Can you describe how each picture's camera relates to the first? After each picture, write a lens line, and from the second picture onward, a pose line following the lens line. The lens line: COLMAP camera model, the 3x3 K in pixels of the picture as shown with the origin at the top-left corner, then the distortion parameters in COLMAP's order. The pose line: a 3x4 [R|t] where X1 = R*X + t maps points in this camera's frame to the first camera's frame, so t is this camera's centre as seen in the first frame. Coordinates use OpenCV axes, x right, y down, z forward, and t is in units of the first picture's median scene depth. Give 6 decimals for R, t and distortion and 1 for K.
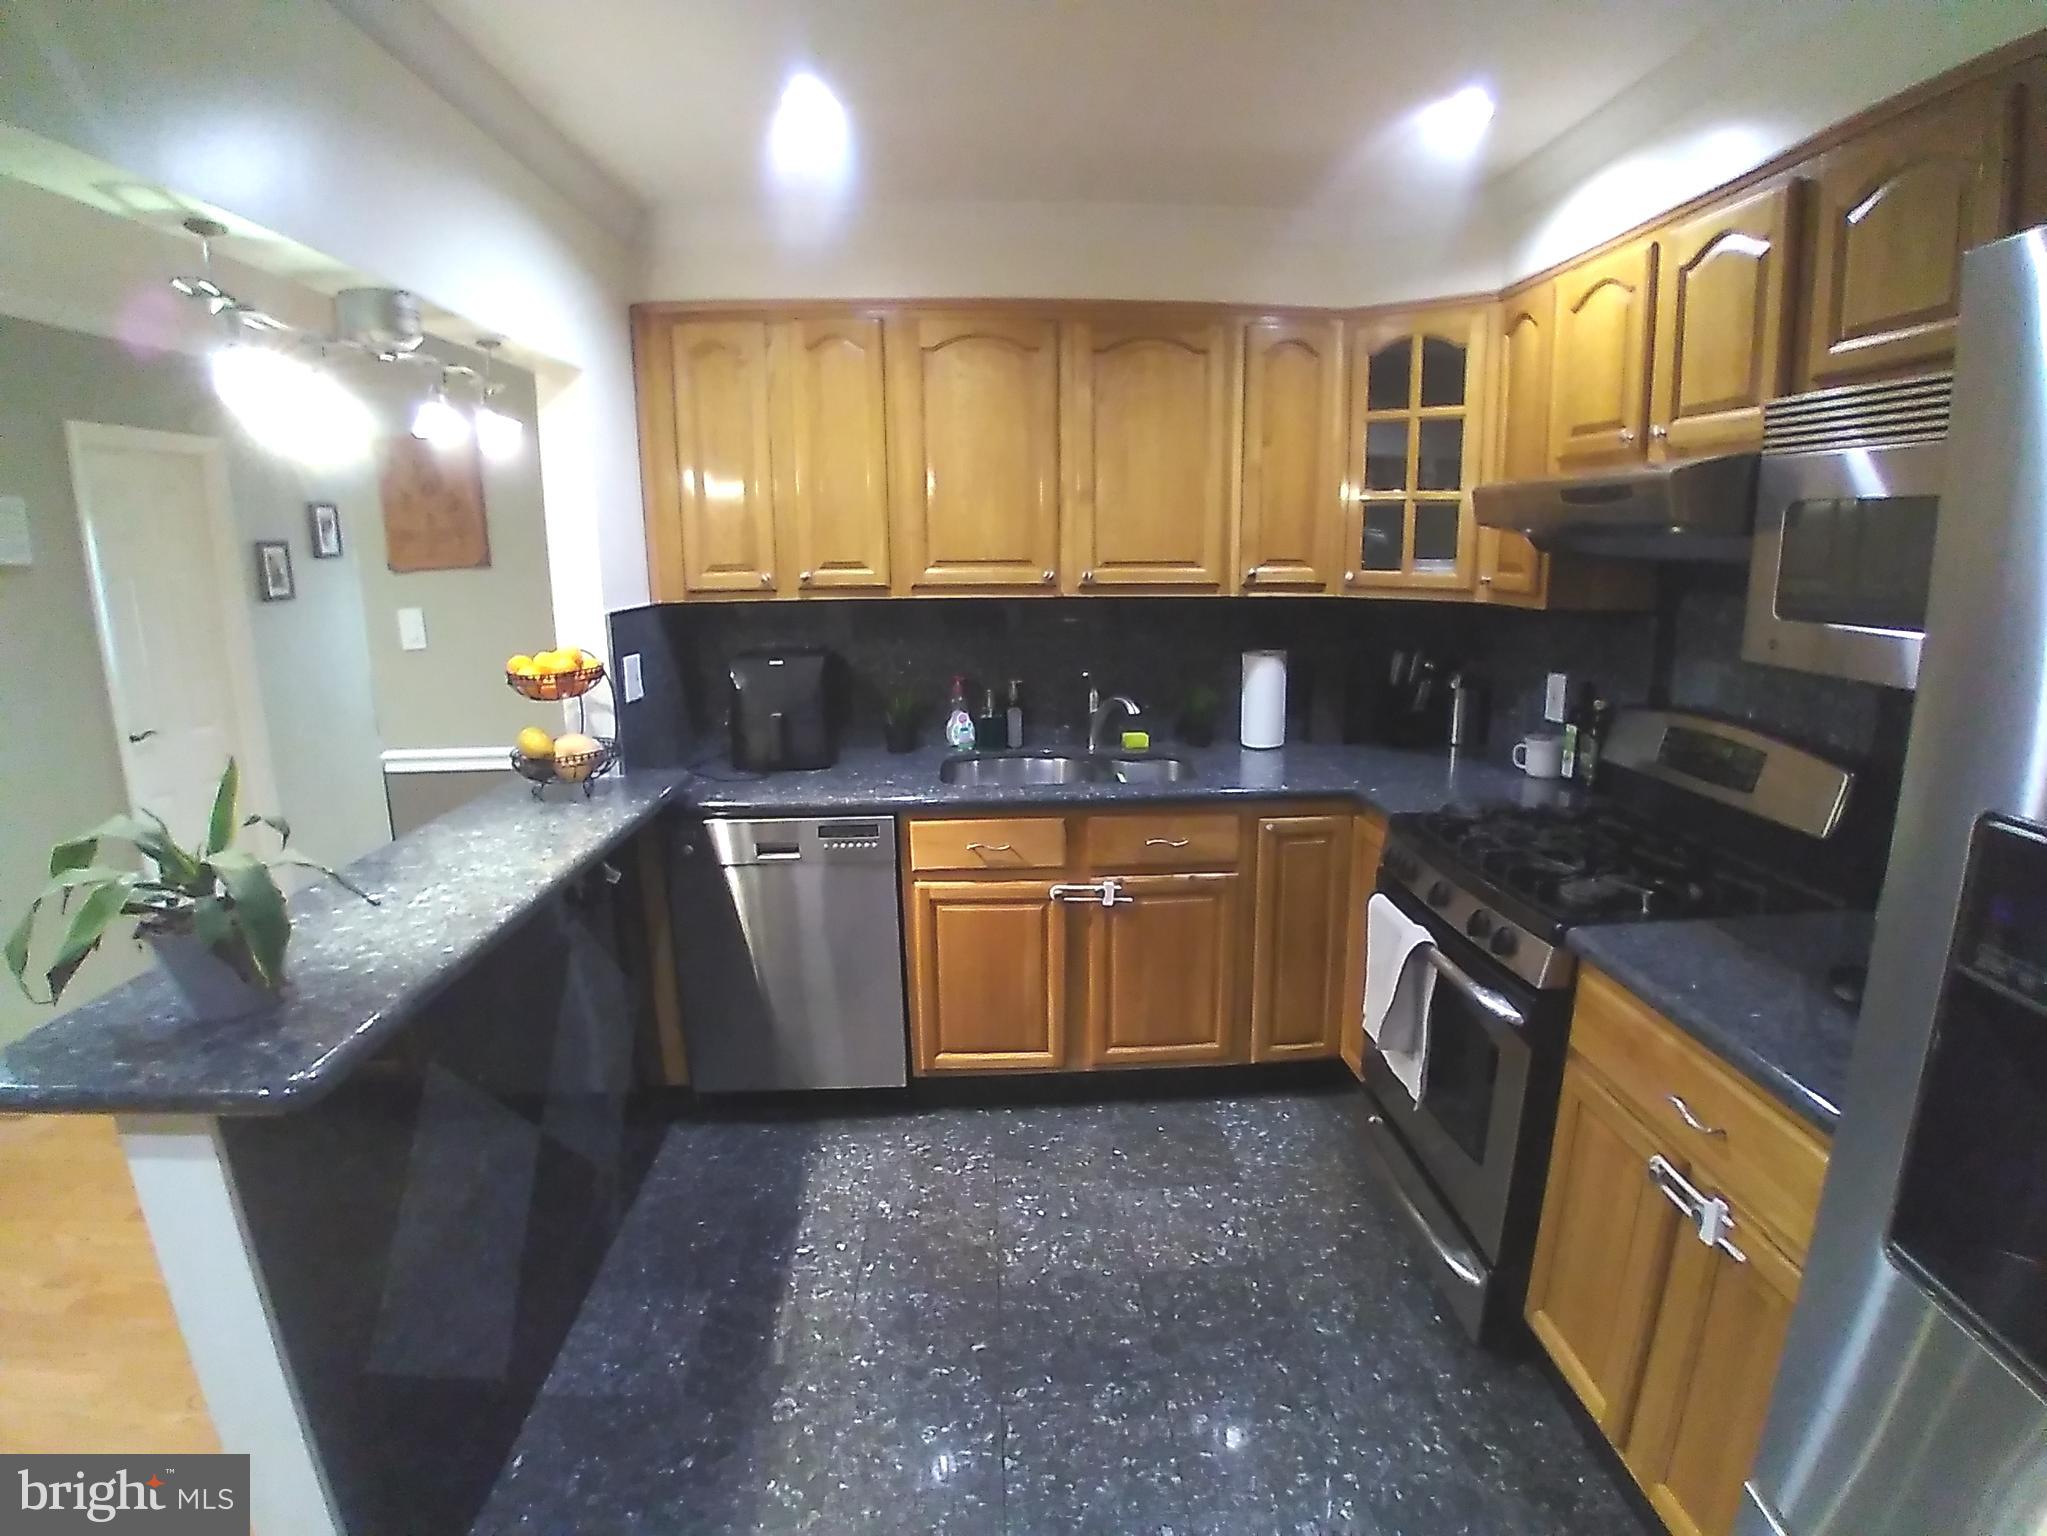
lens RADIAL K [[1032.6, 0, 1057.0], [0, 1032.6, 796.5], [0, 0, 1]] dist [-0.135431, 0.029820]
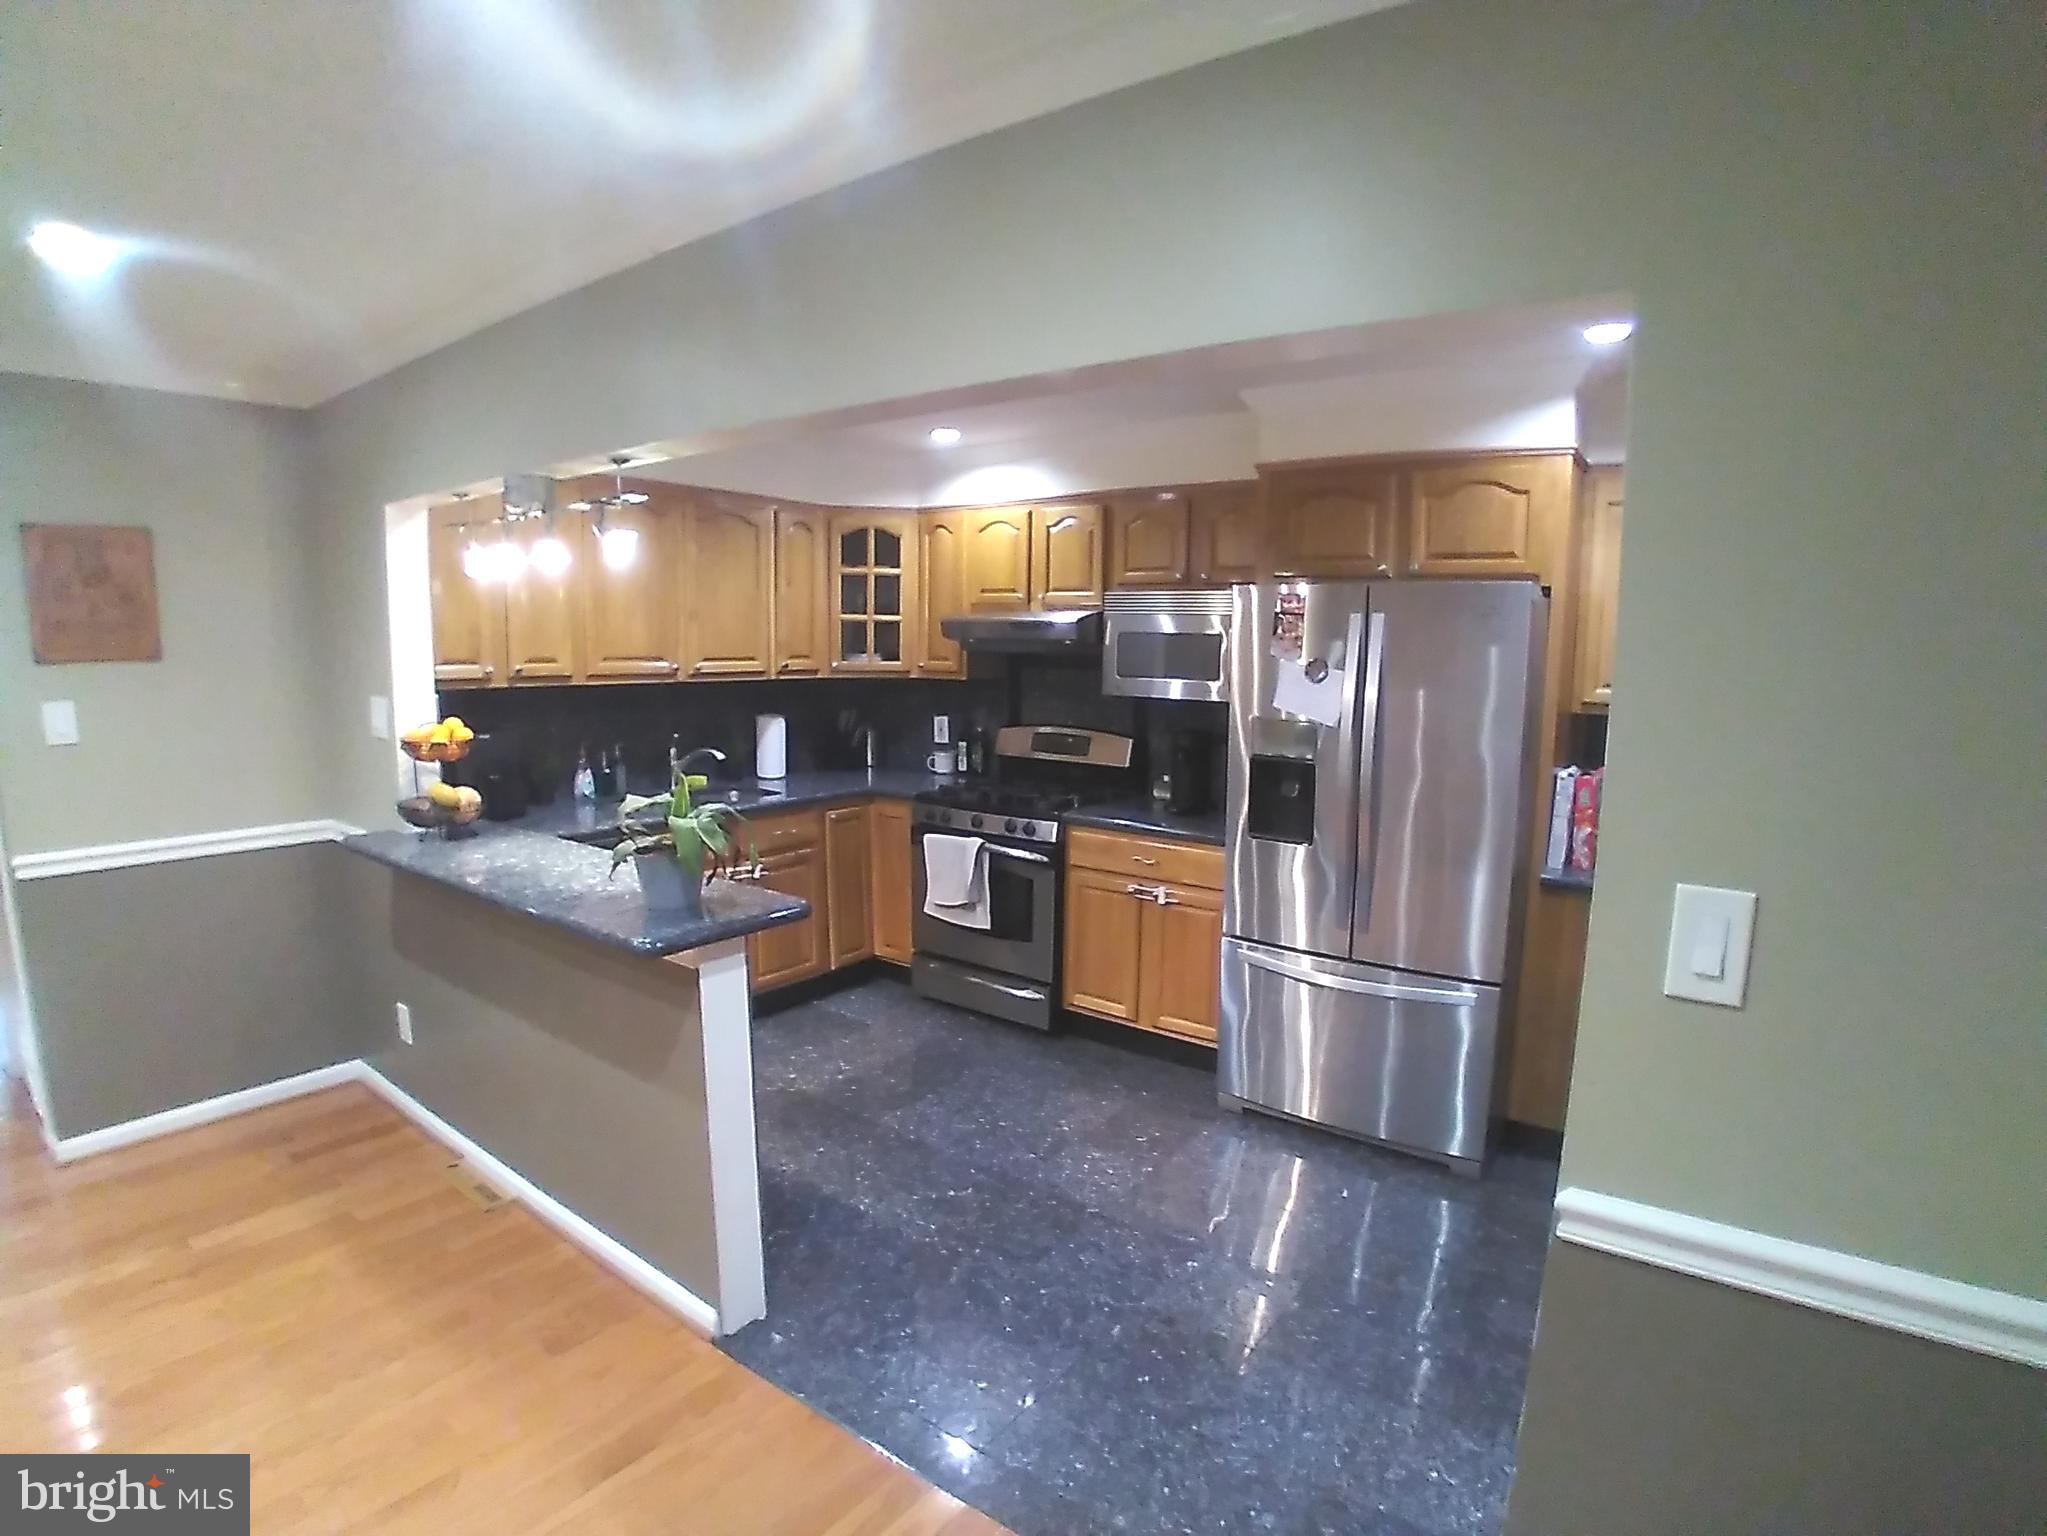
lens RADIAL K [[1032.6, 0, 1057.0], [0, 1032.6, 796.5], [0, 0, 1]] dist [-0.135431, 0.029820]
pose [[0.634269, -0.096517, 0.767064, -0.824562], [0.160294, 0.987034, -0.008348, 0.069974], [-0.756312, 0.128250, 0.641517, -0.332591]]
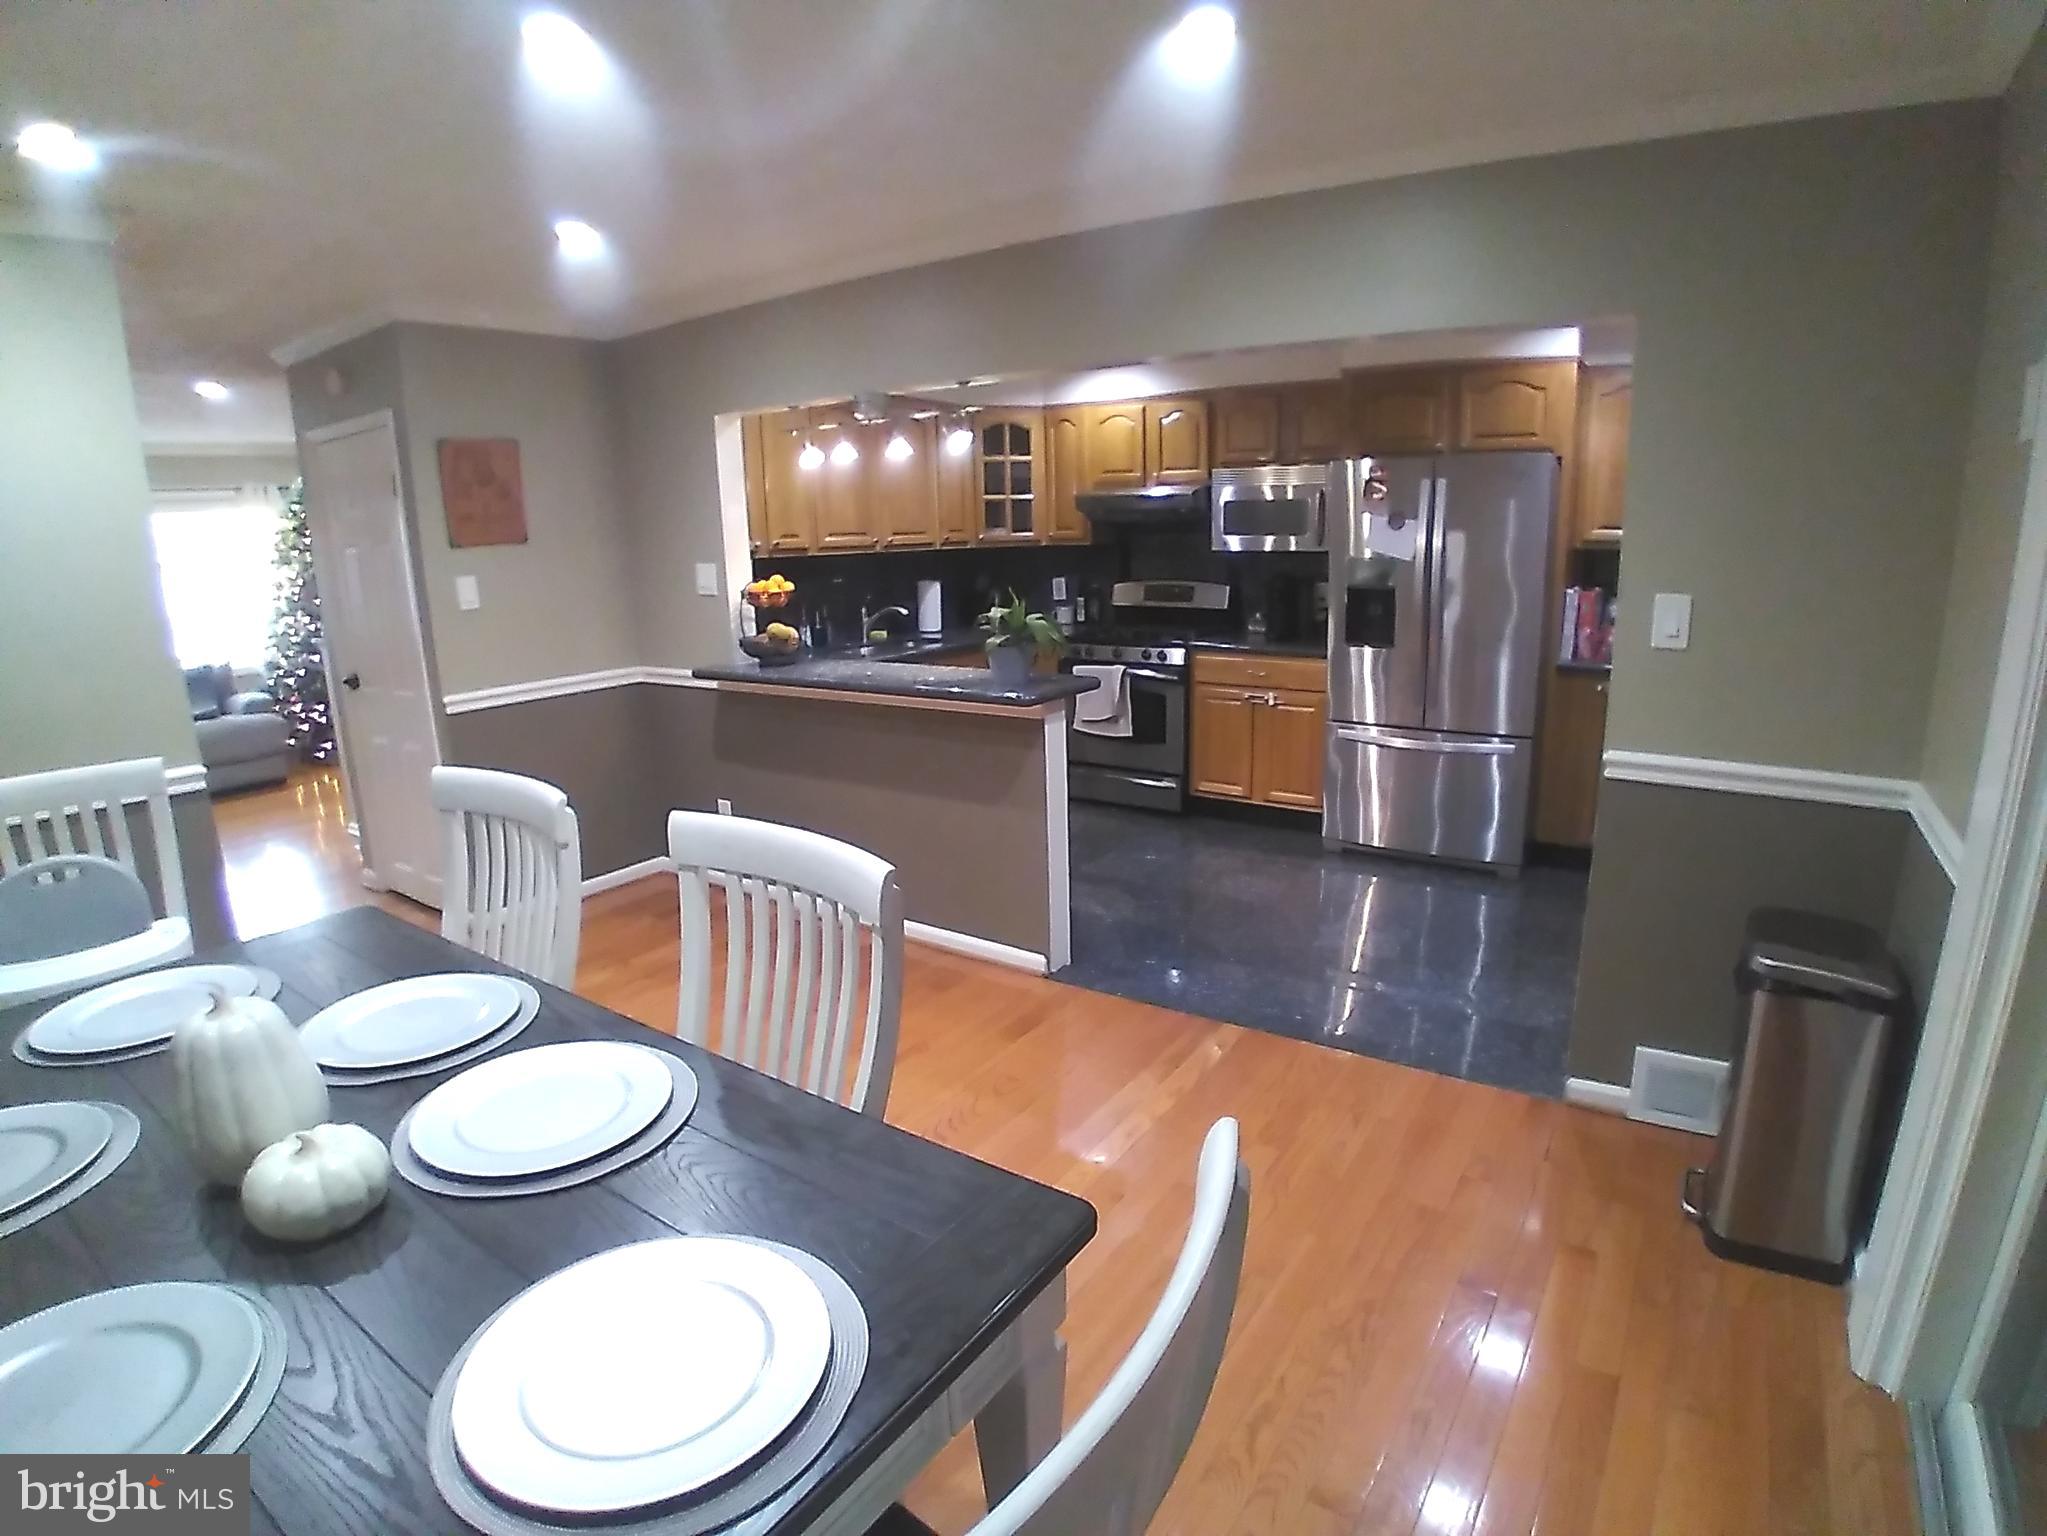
lens RADIAL K [[1032.6, 0, 1057.0], [0, 1032.6, 796.5], [0, 0, 1]] dist [-0.135431, 0.029820]
pose [[0.607049, -0.206394, 0.767394, -1.372044], [0.203698, 0.973833, 0.100780, 0.120436], [-0.768114, 0.095138, 0.633206, -0.385955]]
